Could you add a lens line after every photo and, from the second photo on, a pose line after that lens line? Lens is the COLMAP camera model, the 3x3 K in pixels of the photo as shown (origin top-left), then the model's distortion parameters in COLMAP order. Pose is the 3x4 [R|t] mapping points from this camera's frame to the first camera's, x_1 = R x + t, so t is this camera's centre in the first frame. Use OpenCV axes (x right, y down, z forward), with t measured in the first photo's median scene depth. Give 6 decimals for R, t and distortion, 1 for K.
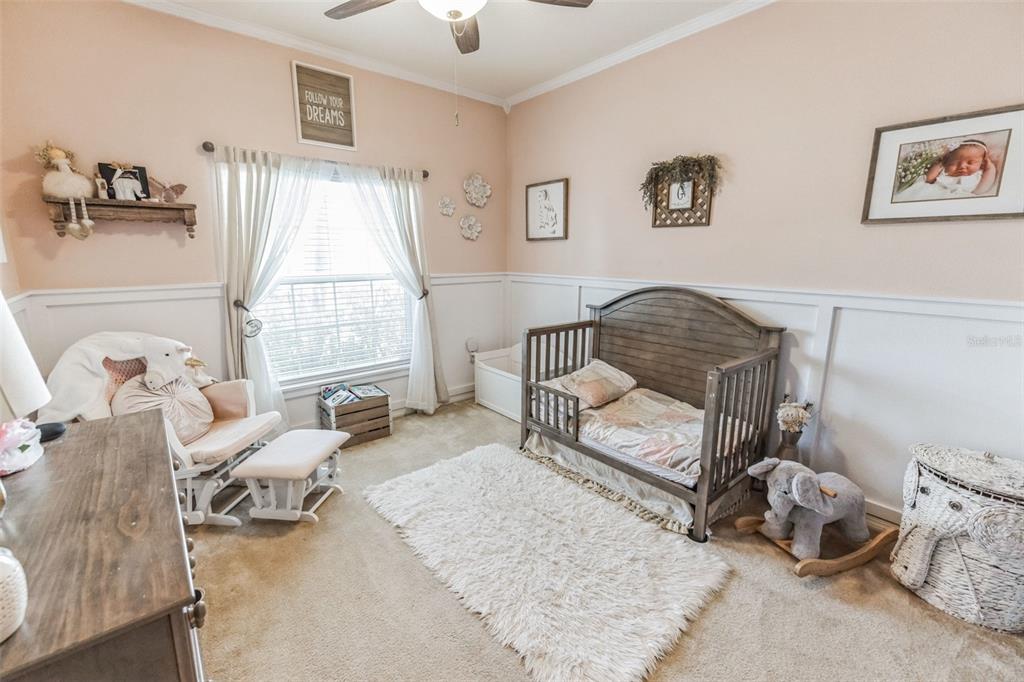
lens RADIAL K [[426.9, 0, 507.9], [0, 426.9, 339.1], [0, 0, 1]] dist [-0.003106, 0.000251]
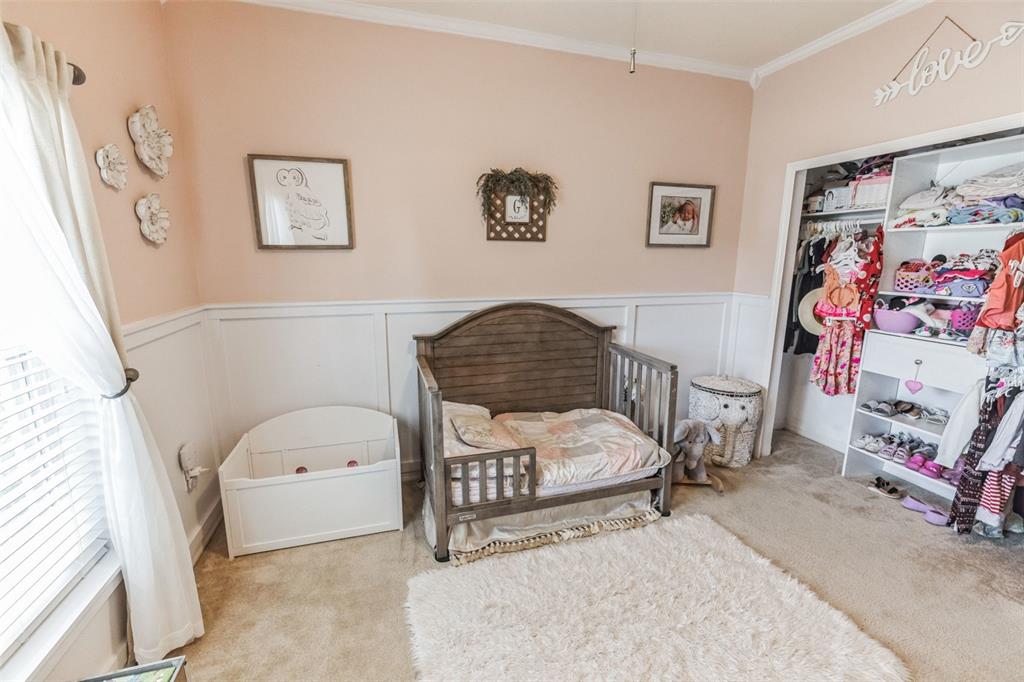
lens RADIAL K [[426.9, 0, 511.9], [0, 426.9, 338.2], [0, 0, 1]] dist [-0.003106, 0.000251]
pose [[0.389631, -0.174881, 0.904215, -0.532243], [0.180432, 0.977274, 0.111262, -0.159441], [-0.903124, 0.119798, 0.412330, 0.646425]]
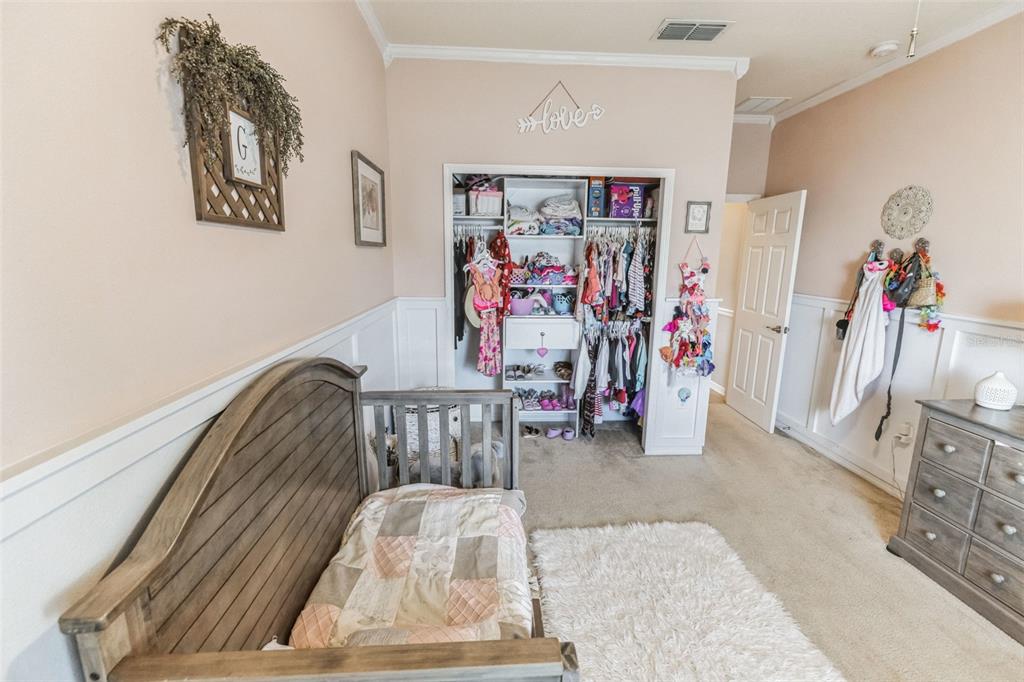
lens RADIAL K [[426.9, 0, 514.2], [0, 426.9, 336.4], [0, 0, 1]] dist [-0.003106, 0.000251]
pose [[-0.798819, -0.123901, 0.588673, -0.054289], [0.108588, 0.932787, 0.343680, -0.282590], [-0.591689, 0.338461, -0.731675, 1.204108]]
